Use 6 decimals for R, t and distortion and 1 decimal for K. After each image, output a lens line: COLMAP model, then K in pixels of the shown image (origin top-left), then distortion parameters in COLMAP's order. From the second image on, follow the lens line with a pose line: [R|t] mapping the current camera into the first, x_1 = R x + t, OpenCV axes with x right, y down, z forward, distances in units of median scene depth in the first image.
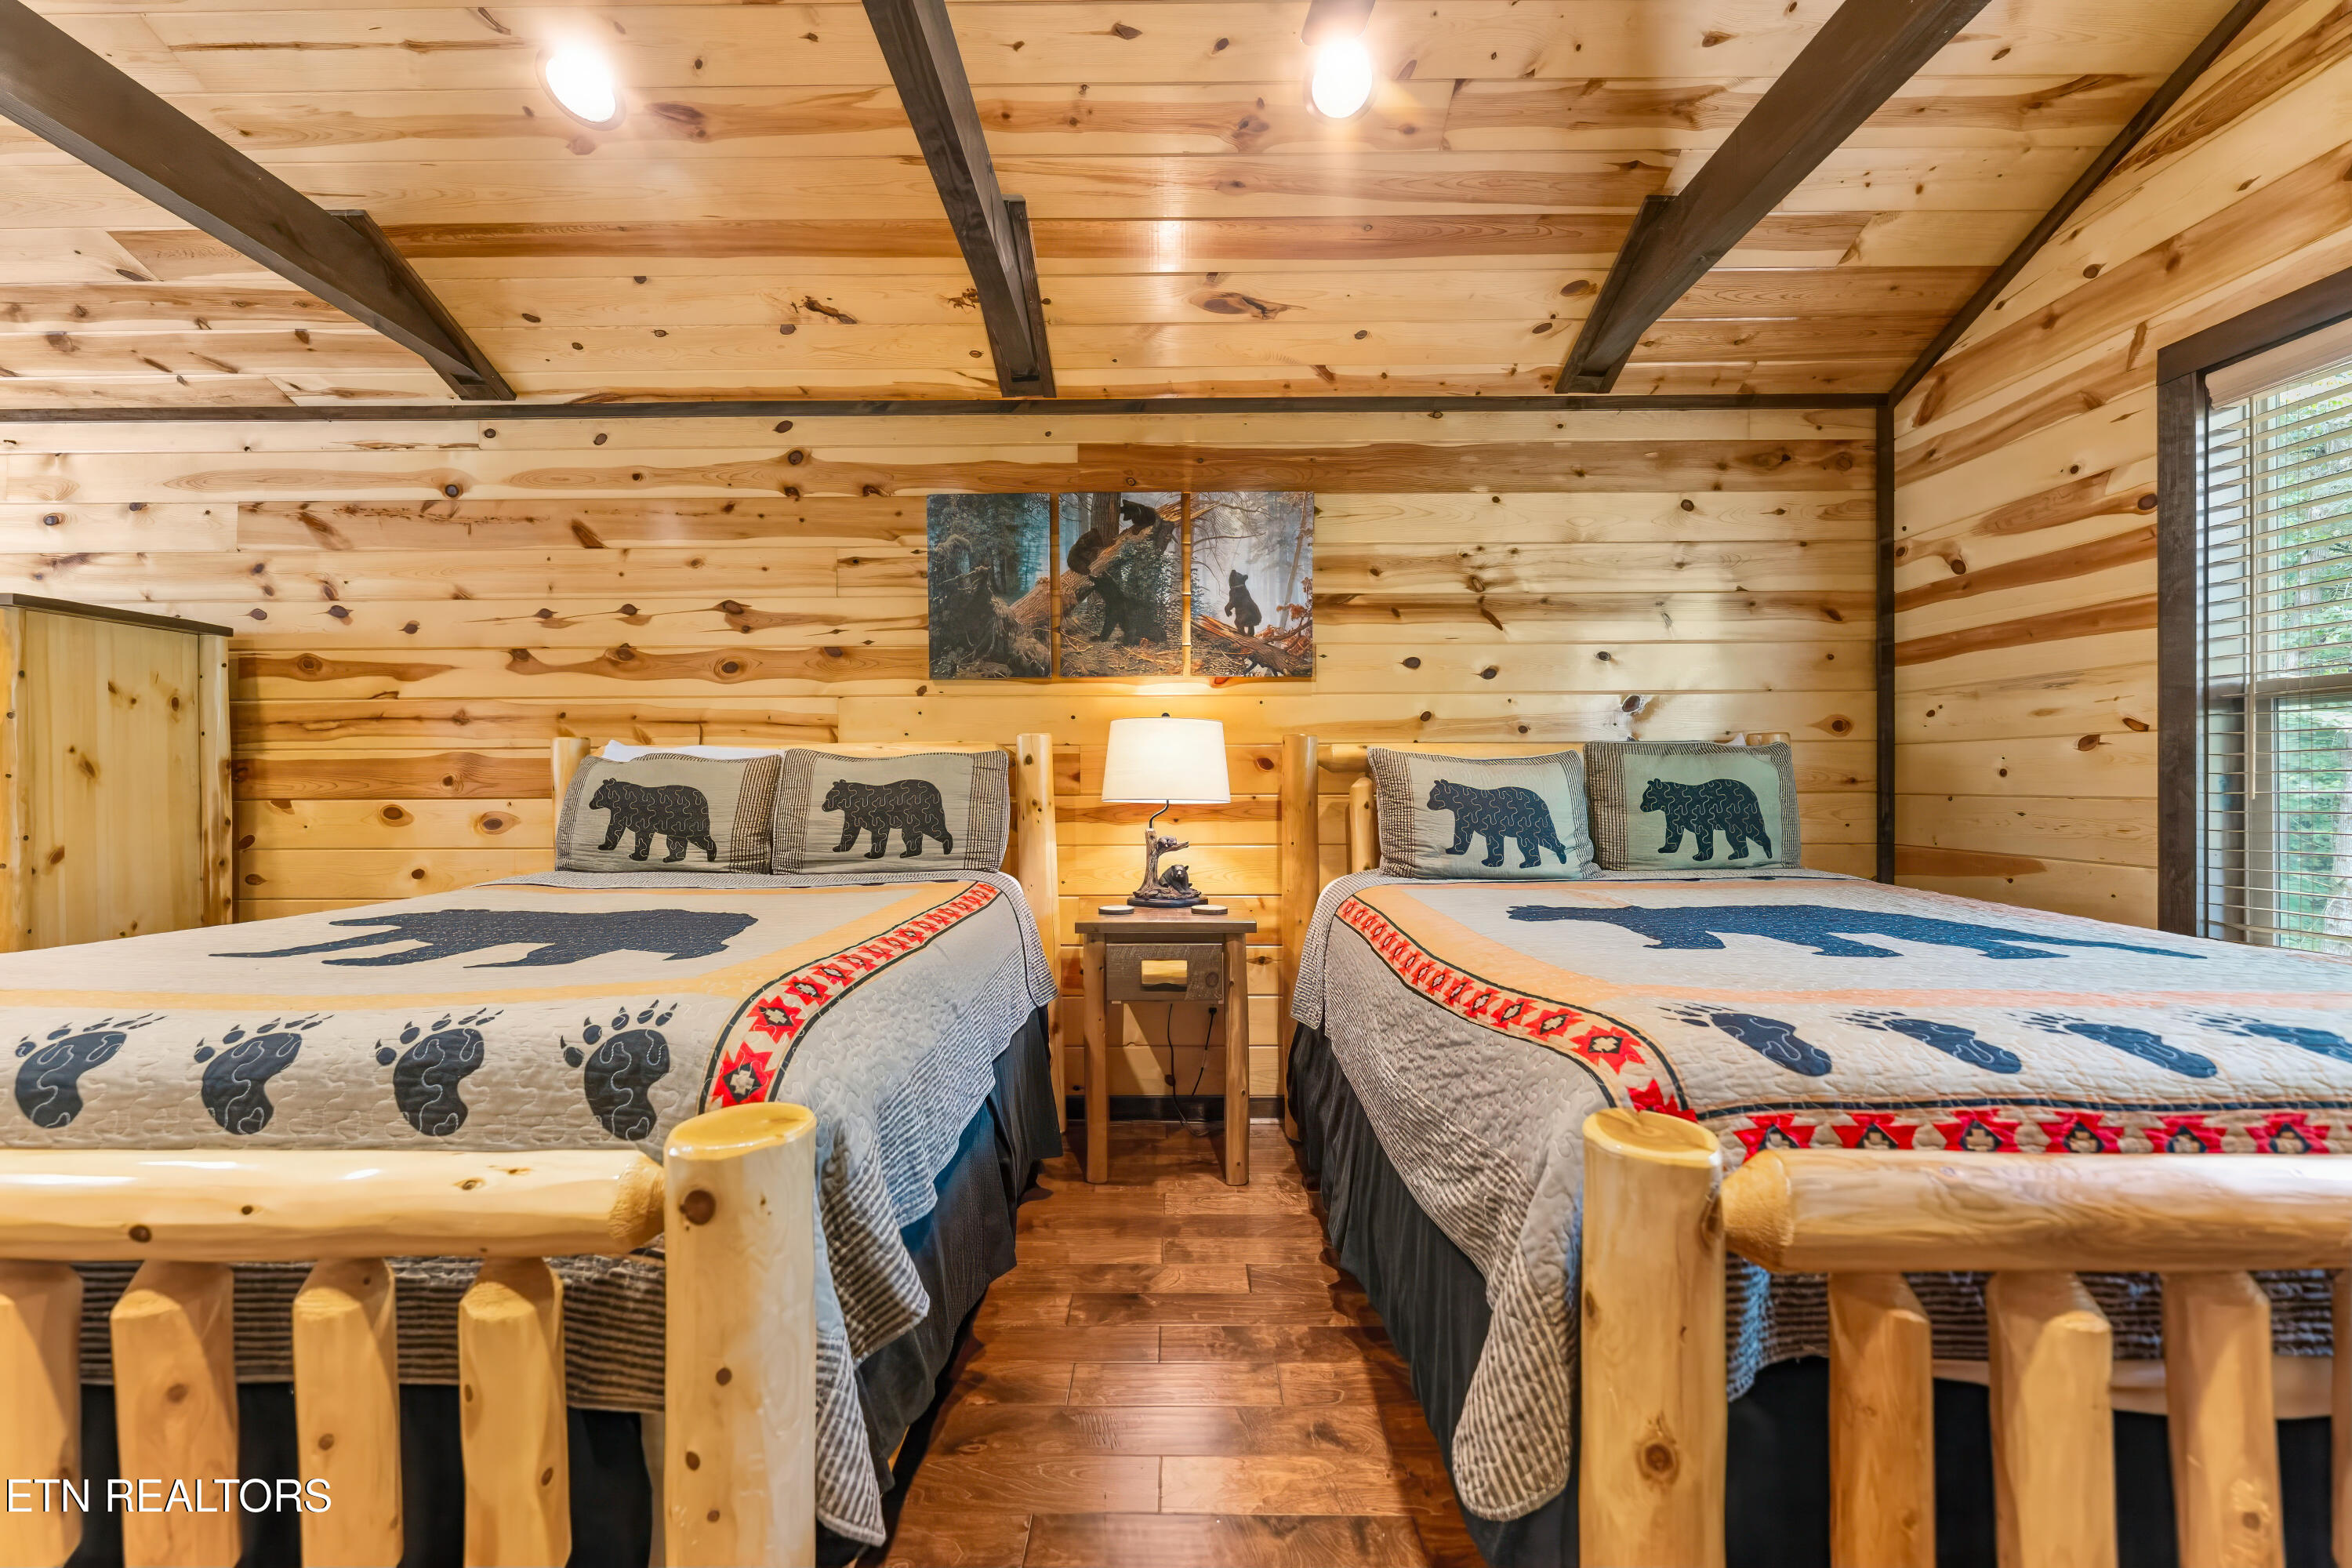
lens RADIAL K [[954.3, 0, 1178.6], [0, 954.3, 786.9], [0, 0, 1]] dist [0.001487, -0.001310]
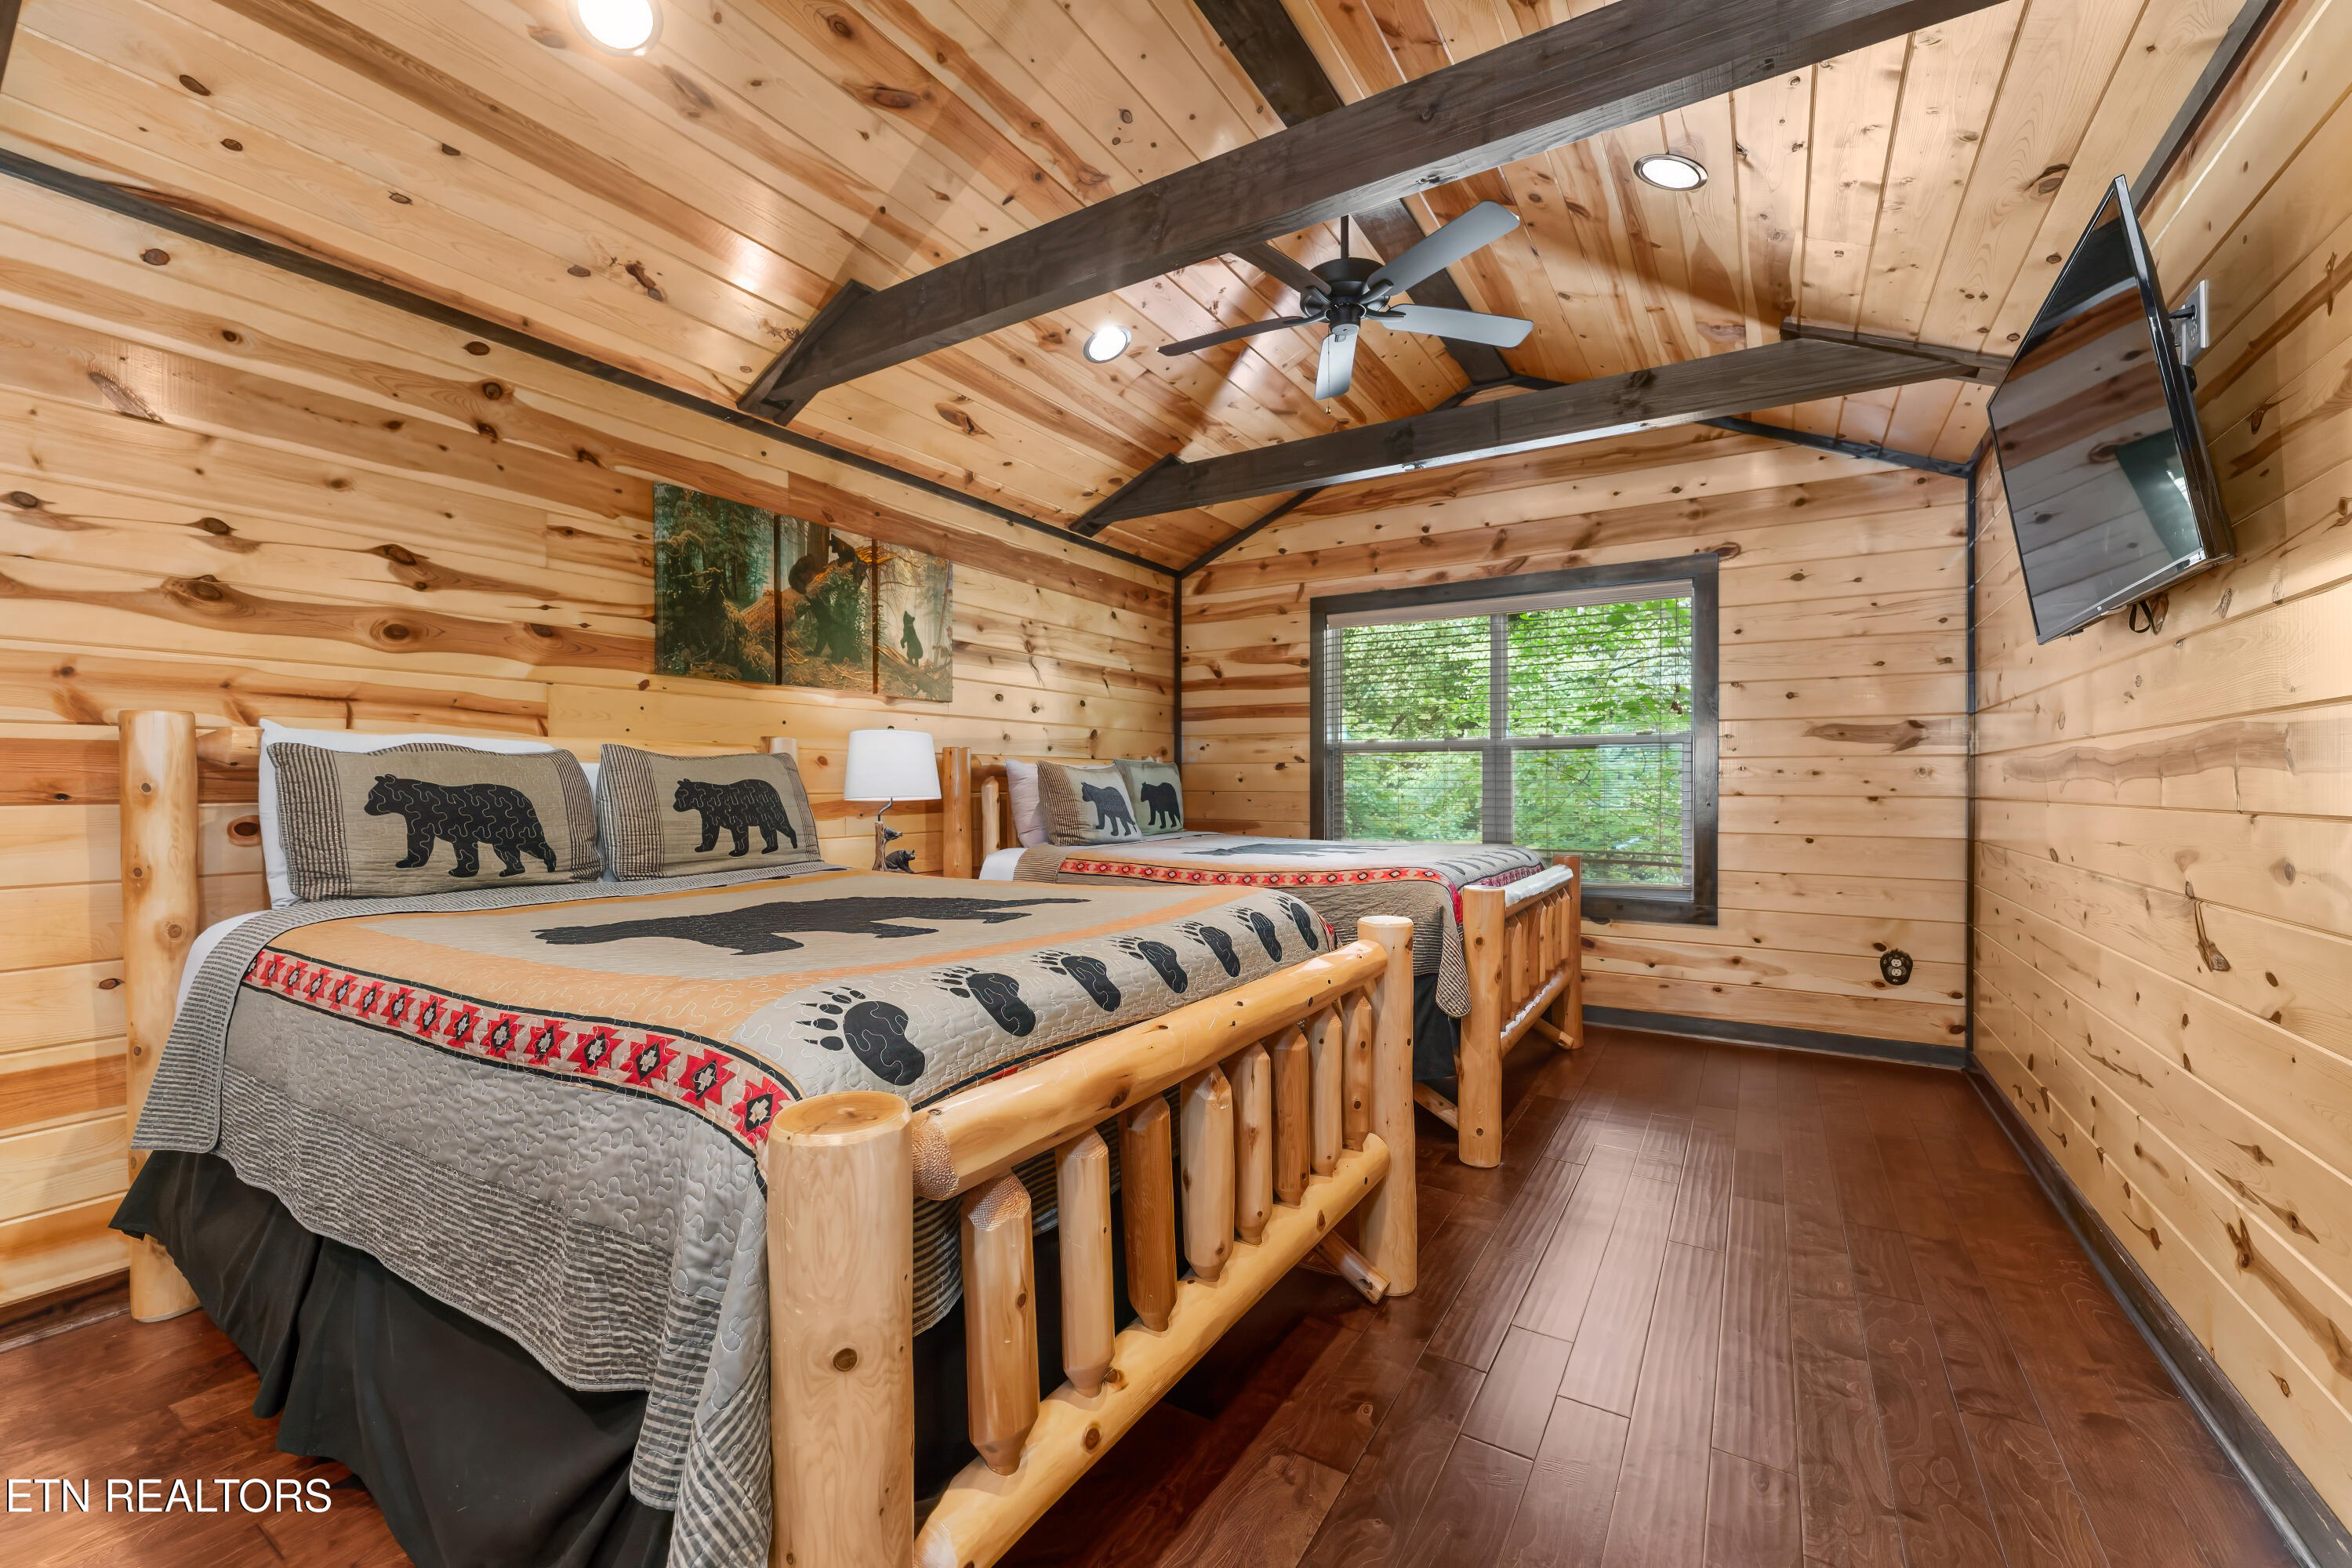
lens RADIAL K [[954.3, 0, 1186.5], [0, 954.3, 785.6], [0, 0, 1]] dist [0.001487, -0.001310]
pose [[0.512591, 0.001871, 0.858631, -0.818151], [-0.000671, 0.999998, -0.001778, 0.000732], [-0.858633, 0.000335, 0.512591, 0.053291]]
